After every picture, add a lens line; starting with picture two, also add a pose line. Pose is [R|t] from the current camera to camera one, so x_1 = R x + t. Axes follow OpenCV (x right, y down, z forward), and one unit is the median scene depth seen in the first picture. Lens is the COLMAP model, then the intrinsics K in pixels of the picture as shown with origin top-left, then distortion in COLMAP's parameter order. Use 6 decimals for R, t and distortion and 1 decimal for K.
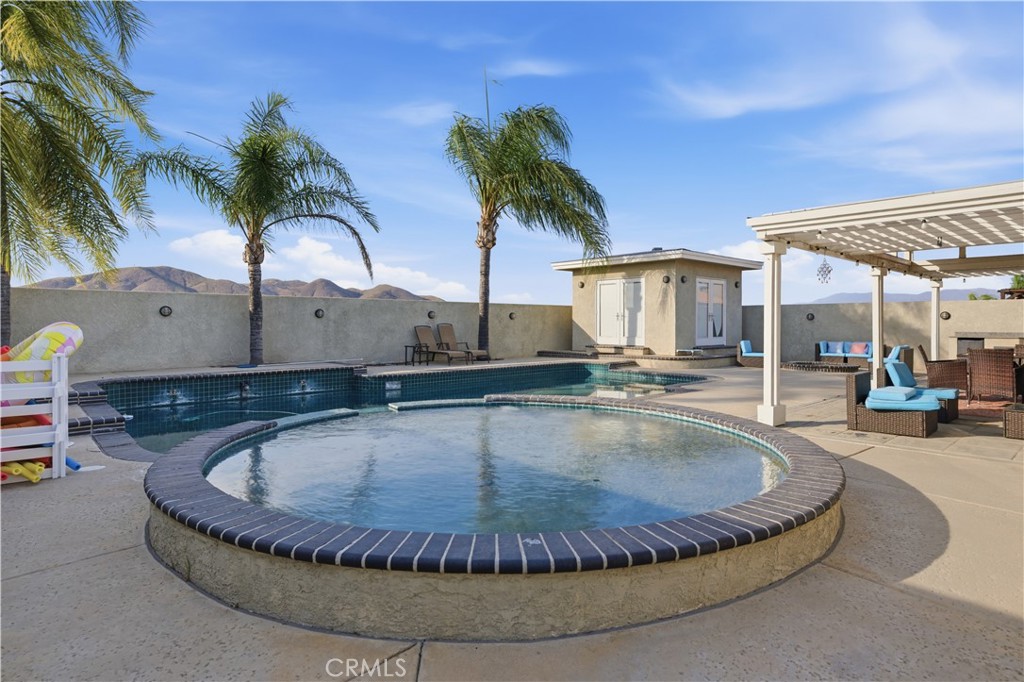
lens RADIAL K [[554.0, 0, 512.0], [0, 554.0, 324.8], [0, 0, 1]] dist [0.002184, 0.001091]
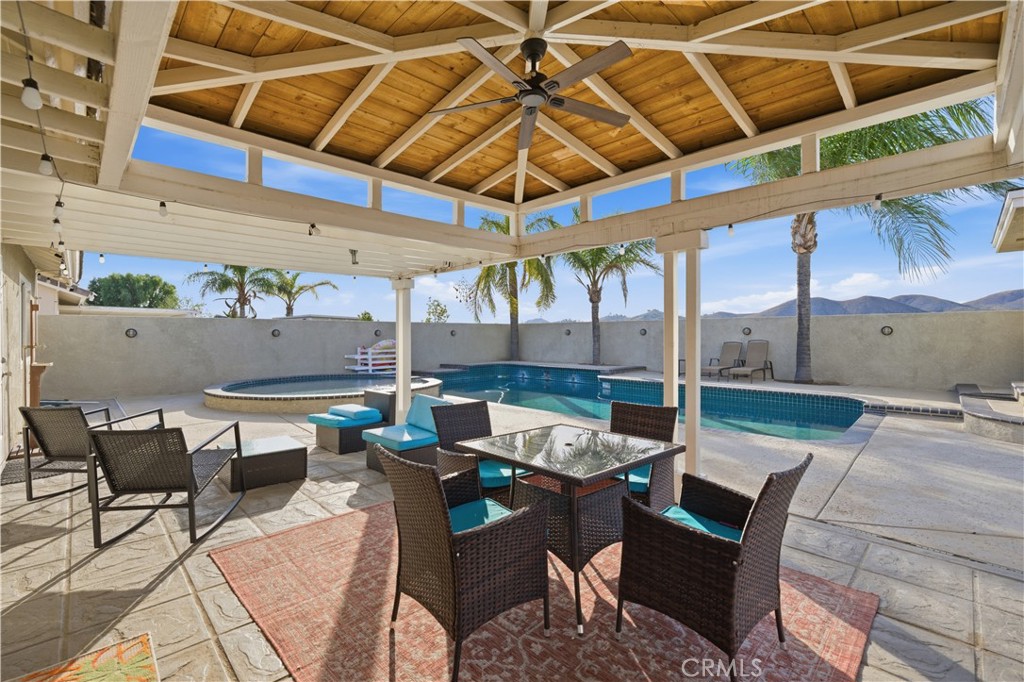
lens RADIAL K [[460.8, 0, 512.0], [0, 460.8, 341.0], [0, 0, 1]] dist [-0.001812, -0.000004]
pose [[0.017577, 0.006129, -0.999827, 0.822195], [-0.008229, 0.999948, 0.005985, -0.002211], [0.999812, 0.008122, 0.017627, 0.694395]]
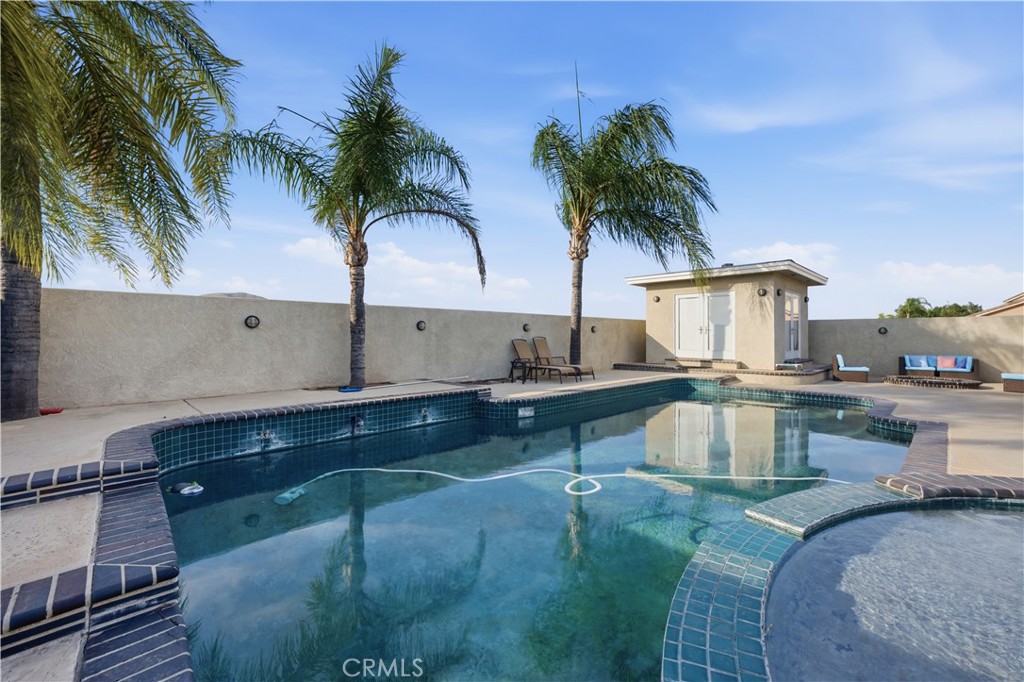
lens RADIAL K [[416.5, 0, 508.0], [0, 416.5, 330.7], [0, 0, 1]] dist [-0.014243, 0.000037]
pose [[0.999920, 0.001651, 0.012518, -0.228121], [-0.001463, 0.999886, -0.015051, -0.002804], [-0.012541, 0.015031, 0.999808, 0.344949]]
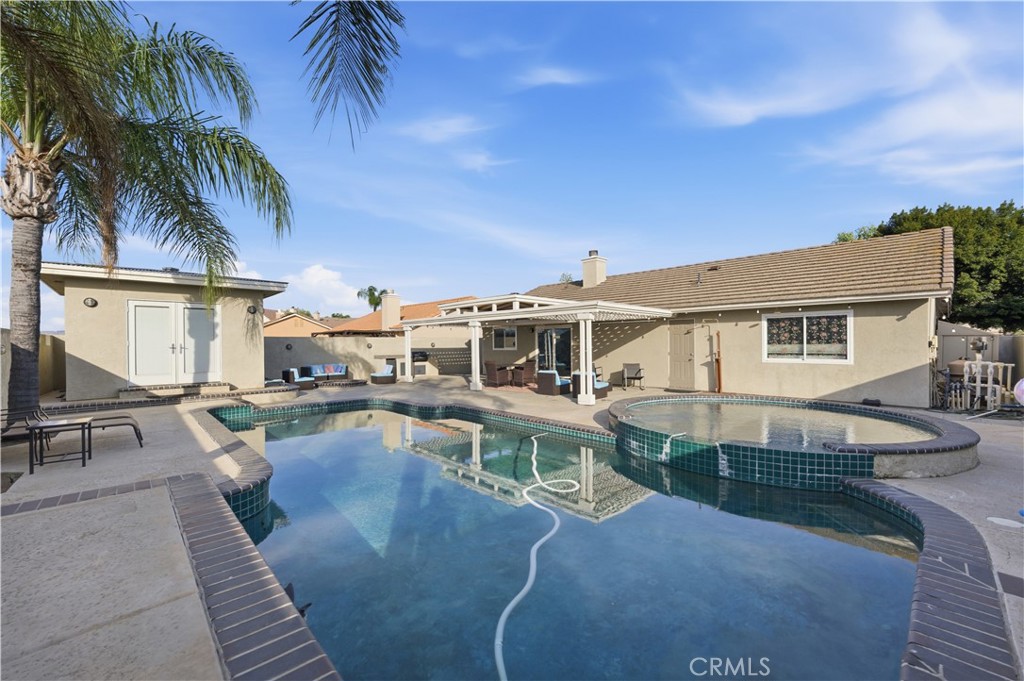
lens RADIAL K [[421.3, 0, 512.0], [0, 421.3, 340.5], [0, 0, 1]] dist [-0.002513, -0.000137]
pose [[0.001102, 0.002989, 0.999995, -0.557099], [0.015377, 0.999877, -0.003005, -0.023711], [-0.999881, 0.015381, 0.001056, 0.704171]]
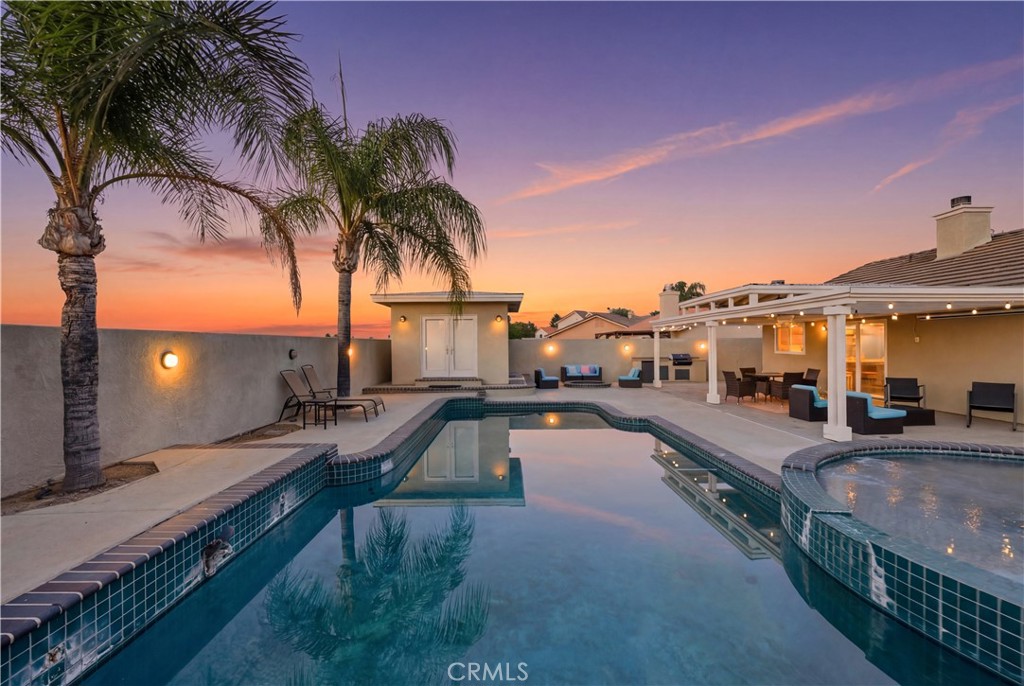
lens RADIAL K [[434.6, 0, 498.9], [0, 434.6, 344.9], [0, 0, 1]] dist [-0.018823, 0.009462]
pose [[0.689695, -0.009995, 0.724031, -0.456194], [0.015439, 0.999880, -0.000905, -0.031527], [-0.723936, 0.011803, 0.689766, 0.494774]]
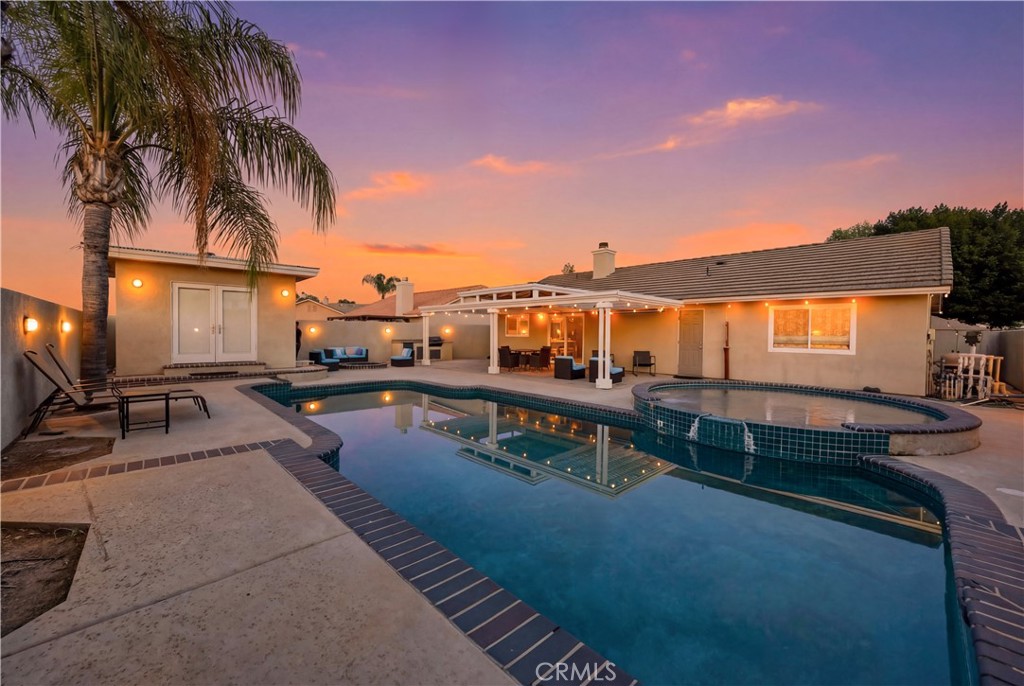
lens RADIAL K [[407.5, 0, 512.4], [0, 407.5, 337.7], [0, 0, 1]] dist [-0.006575, 0.000388]
pose [[-0.002664, -0.019407, 0.999808, -0.576111], [-0.002018, 0.999810, 0.019401, -0.020024], [-0.999994, -0.001966, -0.002703, 0.752827]]
